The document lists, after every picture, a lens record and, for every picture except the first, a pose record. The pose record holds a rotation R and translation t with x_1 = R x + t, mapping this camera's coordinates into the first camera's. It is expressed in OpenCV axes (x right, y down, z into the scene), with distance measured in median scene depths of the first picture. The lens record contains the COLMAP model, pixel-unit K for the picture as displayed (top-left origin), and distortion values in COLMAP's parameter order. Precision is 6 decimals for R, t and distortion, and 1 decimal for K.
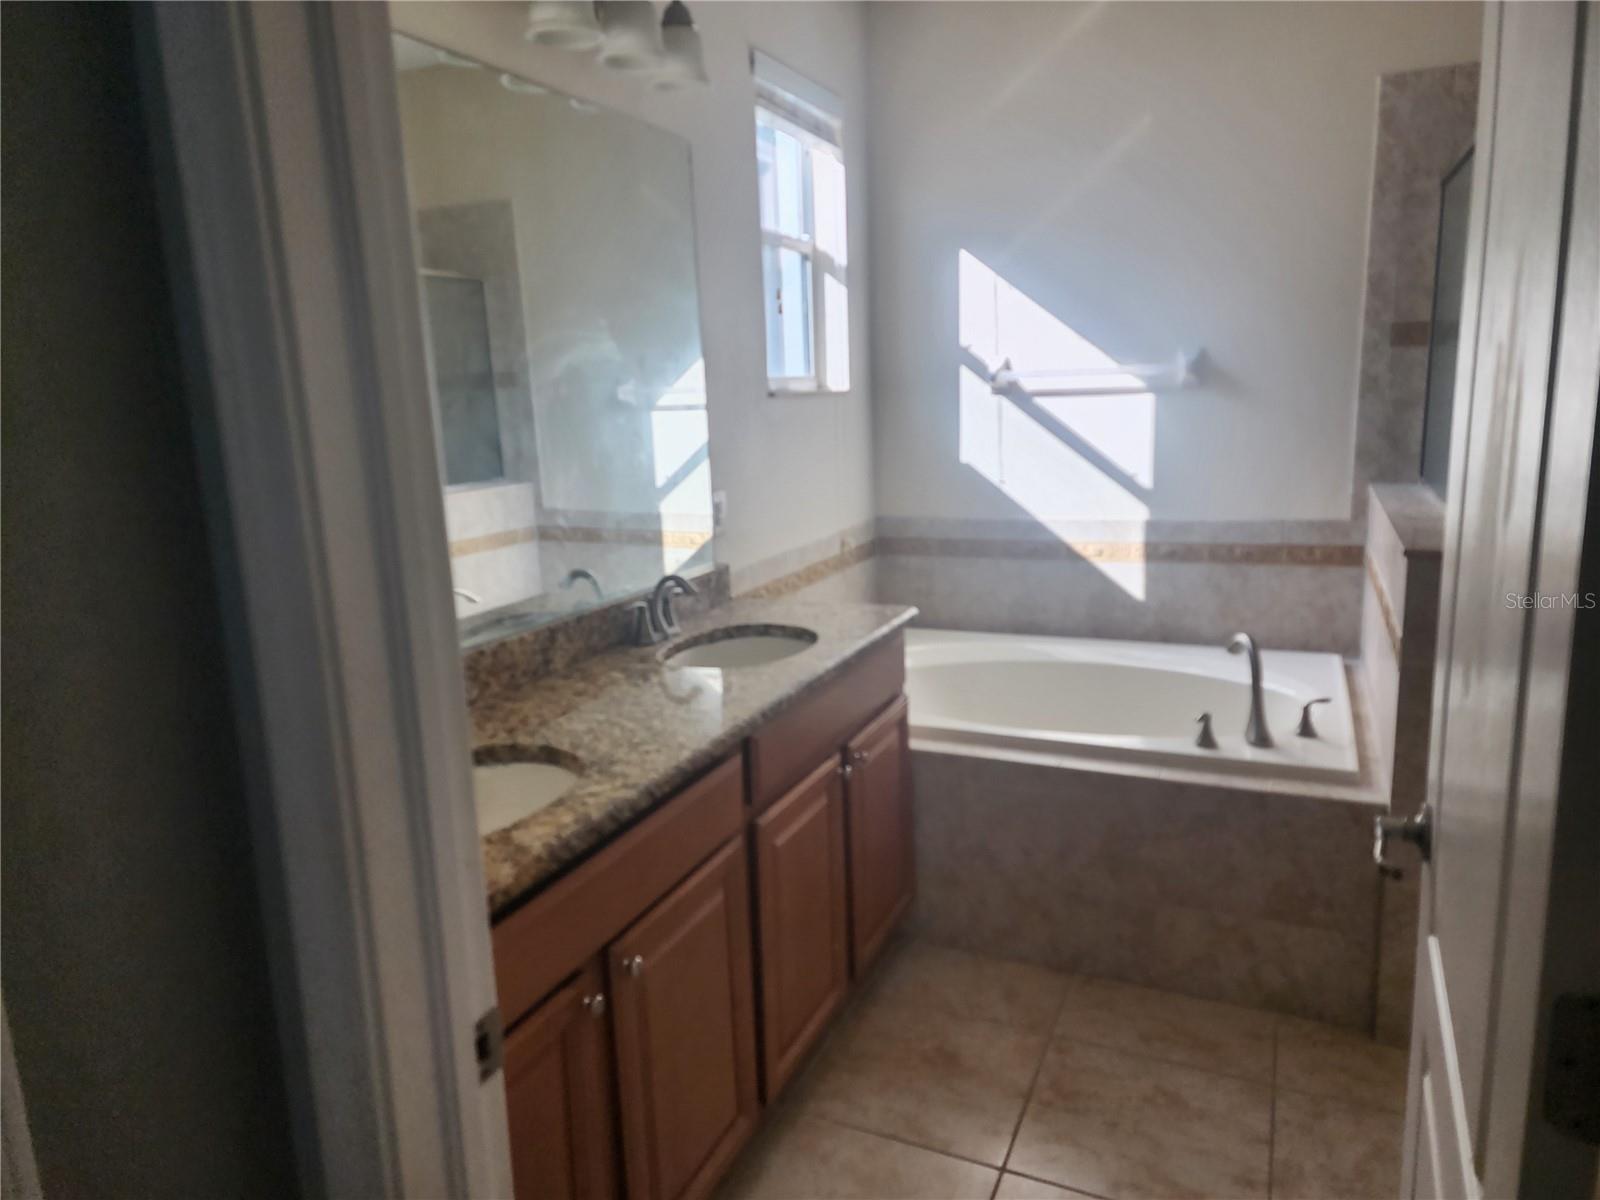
lens RADIAL K [[1073.9, 0, 799.6], [0, 1073.9, 598.2], [0, 0, 1]] dist [0.041999, 0.001652]
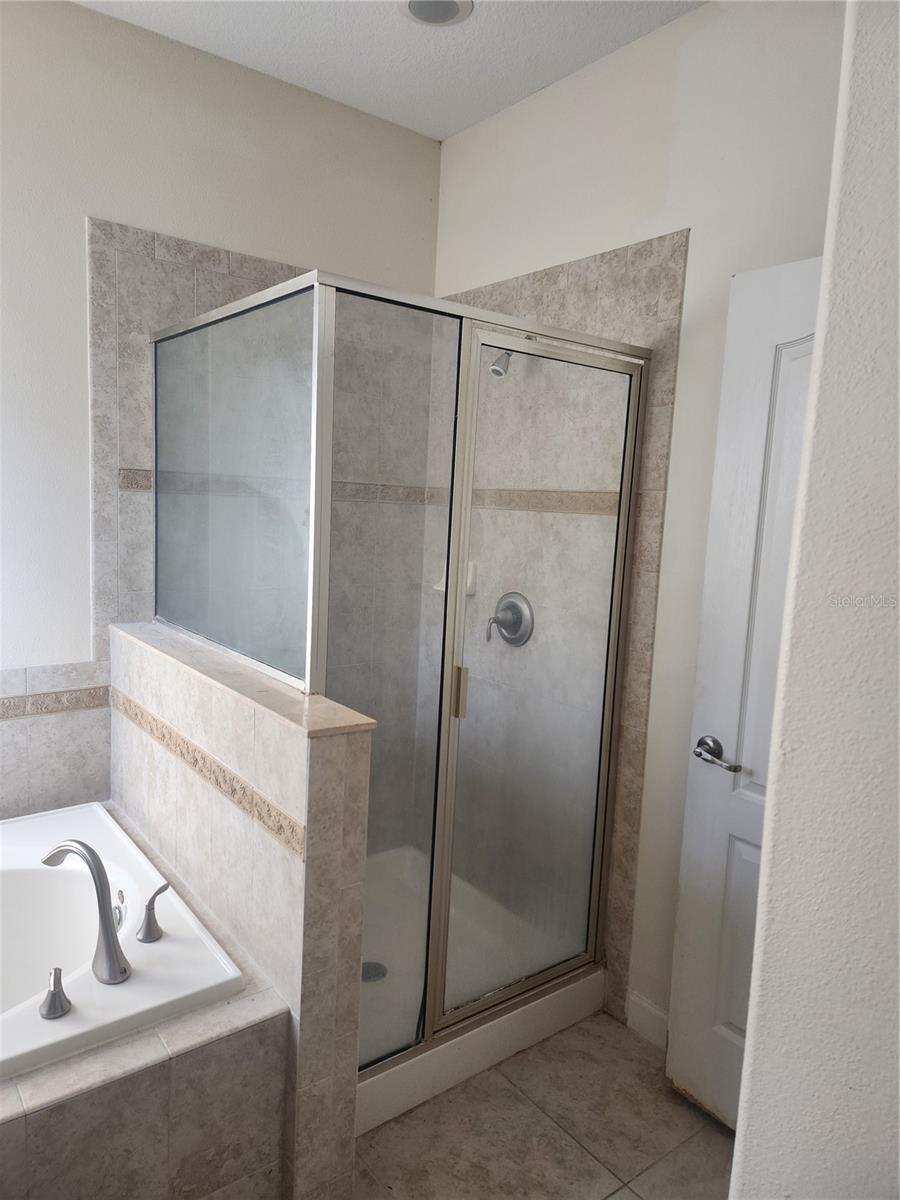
lens RADIAL K [[805.4, 0, 449.9], [0, 805.4, 602.3], [0, 0, 1]] dist [0.041999, 0.001652]
pose [[0.471644, -0.053656, 0.880155, 0.019265], [0.110877, 0.993833, 0.001171, -0.094911], [-0.874791, 0.097037, 0.474684, 0.387970]]
